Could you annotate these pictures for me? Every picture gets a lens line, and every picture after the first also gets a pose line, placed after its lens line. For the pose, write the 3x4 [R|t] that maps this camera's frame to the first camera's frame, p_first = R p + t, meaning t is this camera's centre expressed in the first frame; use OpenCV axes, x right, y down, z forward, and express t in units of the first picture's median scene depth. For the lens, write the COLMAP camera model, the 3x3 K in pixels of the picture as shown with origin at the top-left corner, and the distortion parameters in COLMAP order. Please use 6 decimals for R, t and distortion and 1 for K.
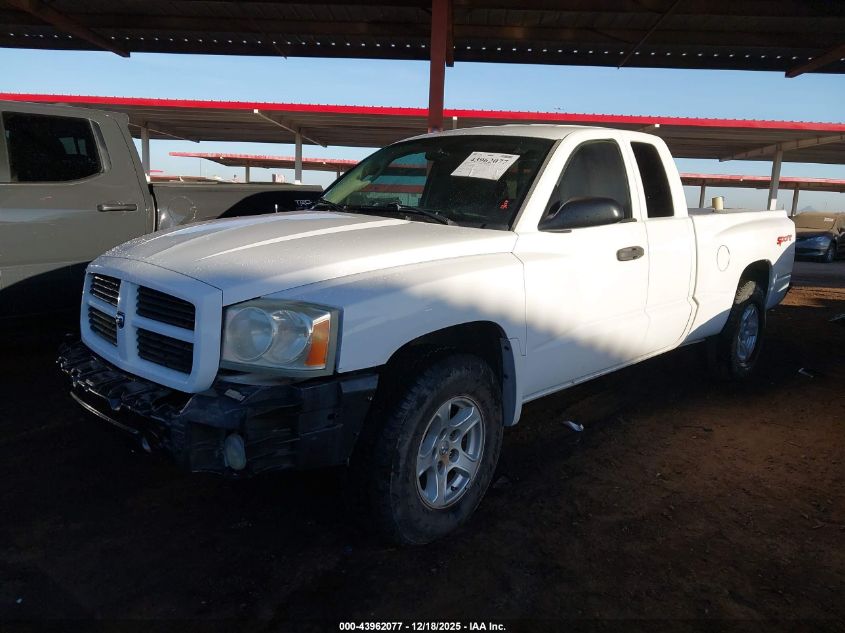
lens RADIAL K [[648.9, 0, 433.1], [0, 648.9, 319.1], [0, 0, 1]] dist [0.052138, -0.055260]
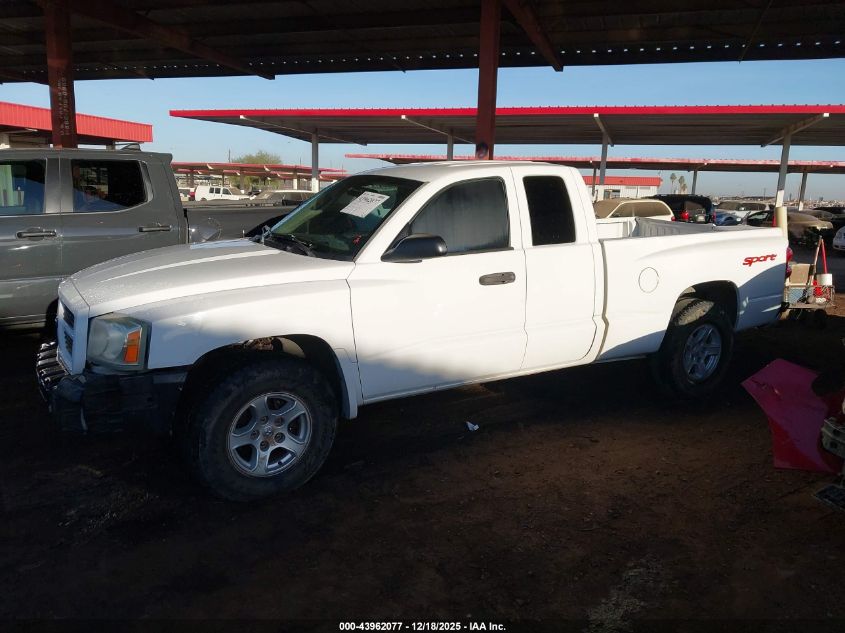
lens RADIAL K [[648.9, 0, 433.1], [0, 648.9, 319.1], [0, 0, 1]] dist [0.052138, -0.055260]
pose [[0.965836, 0.041608, -0.255792, 0.500902], [-0.039392, 0.999129, 0.013782, -0.042700], [0.256143, -0.003235, 0.966634, -0.132061]]
